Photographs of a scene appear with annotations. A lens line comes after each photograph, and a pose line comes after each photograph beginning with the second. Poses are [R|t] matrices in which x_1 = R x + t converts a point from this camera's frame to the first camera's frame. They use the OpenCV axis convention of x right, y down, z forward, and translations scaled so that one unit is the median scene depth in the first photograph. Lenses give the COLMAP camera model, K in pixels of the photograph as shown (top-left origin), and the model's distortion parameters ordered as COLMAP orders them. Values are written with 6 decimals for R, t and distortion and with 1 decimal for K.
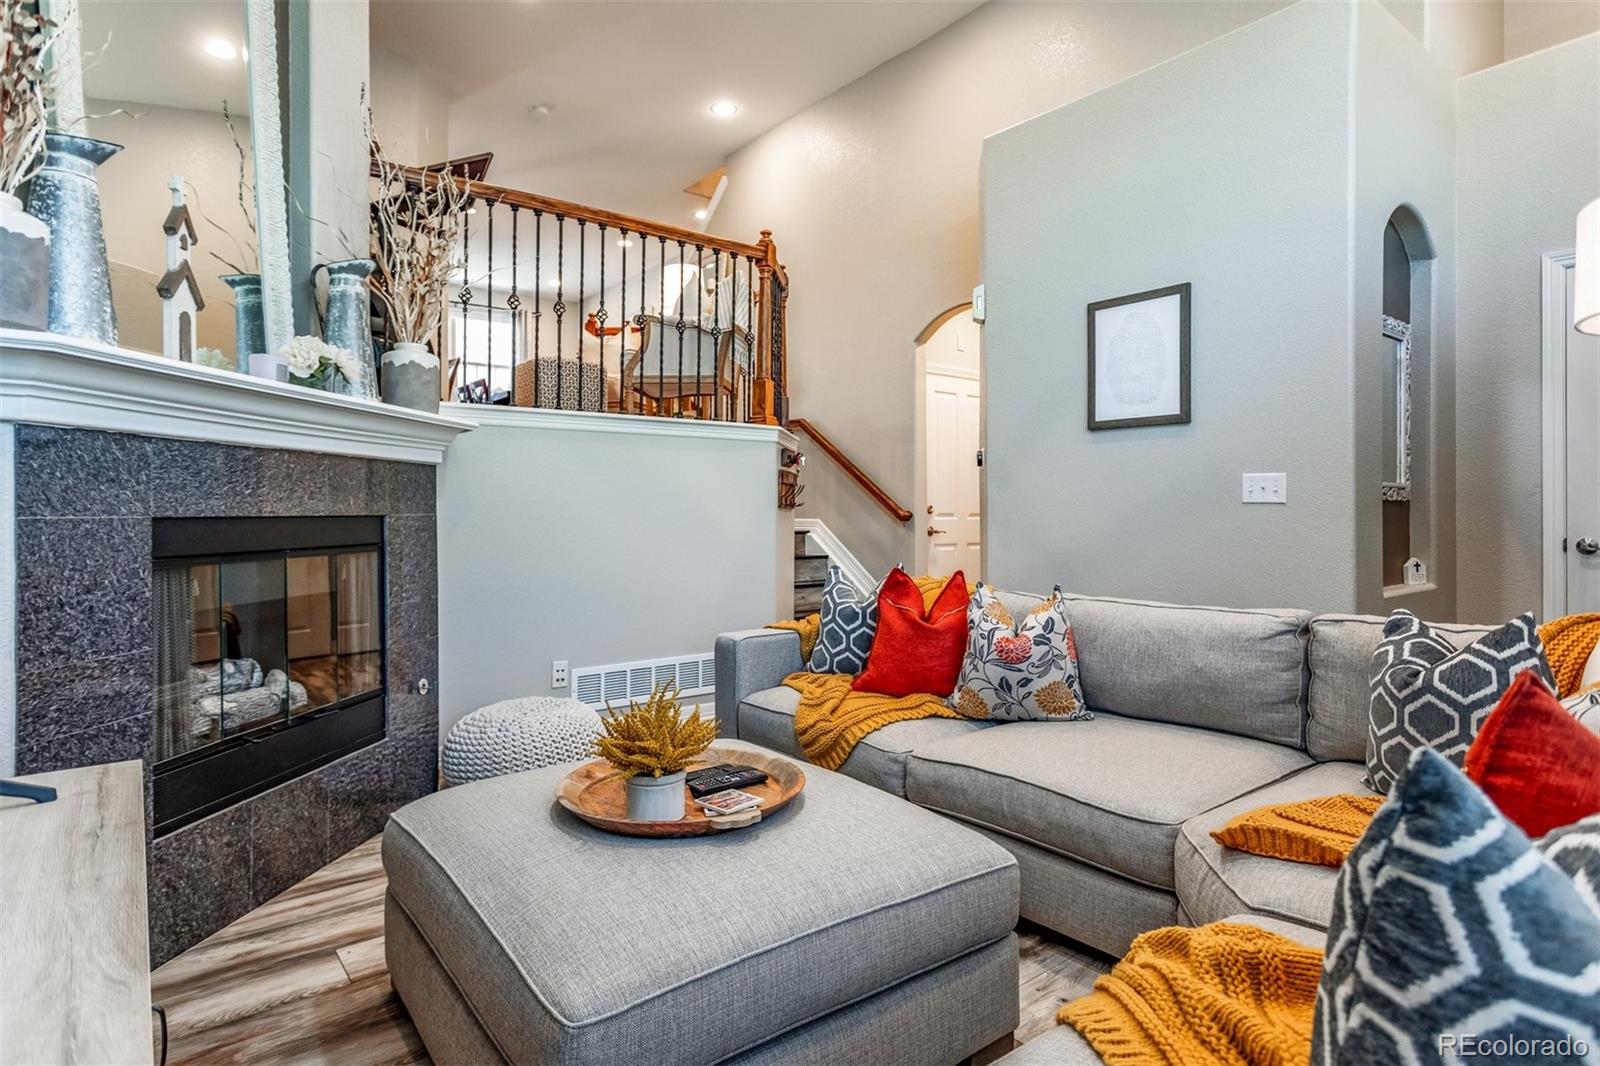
lens RADIAL K [[852.4, 0, 787.7], [0, 852.4, 519.2], [0, 0, 1]] dist [0.004636, 0.000322]
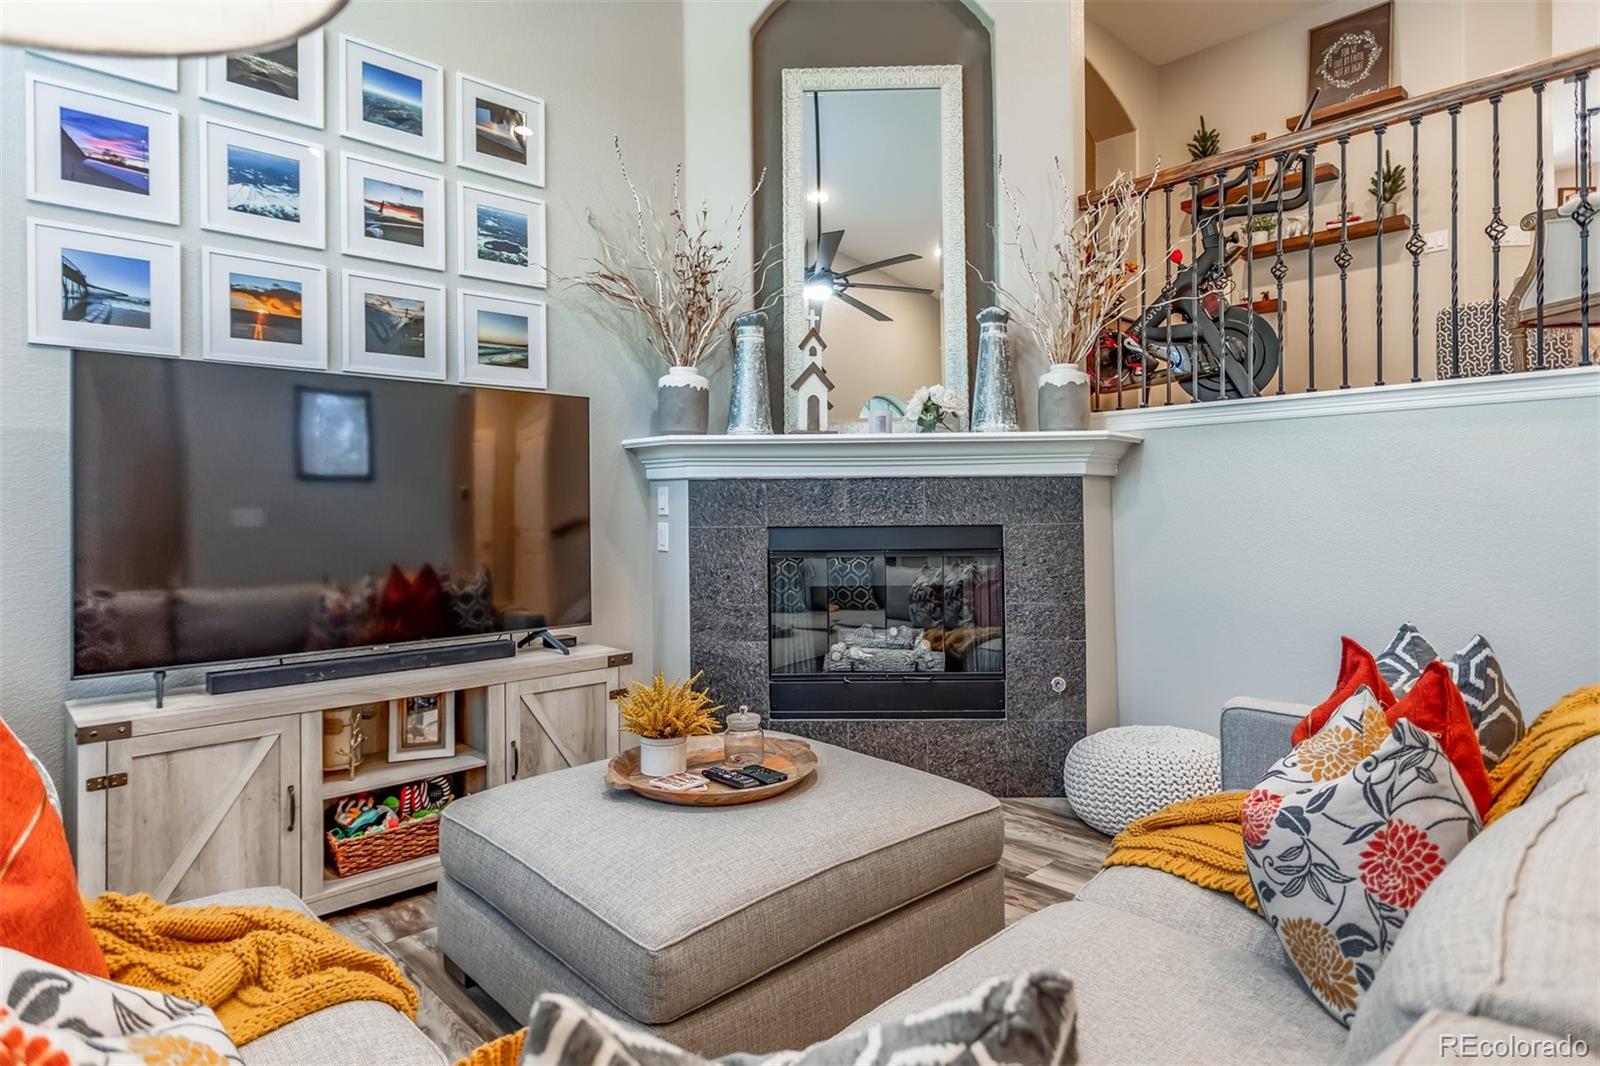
lens RADIAL K [[852.4, 0, 787.7], [0, 852.4, 519.2], [0, 0, 1]] dist [0.004636, 0.000322]
pose [[0.114540, 0.012126, -0.993345, 0.731553], [-0.000175, 0.999926, 0.012186, -0.029516], [0.993419, -0.001222, 0.114534, 0.668202]]
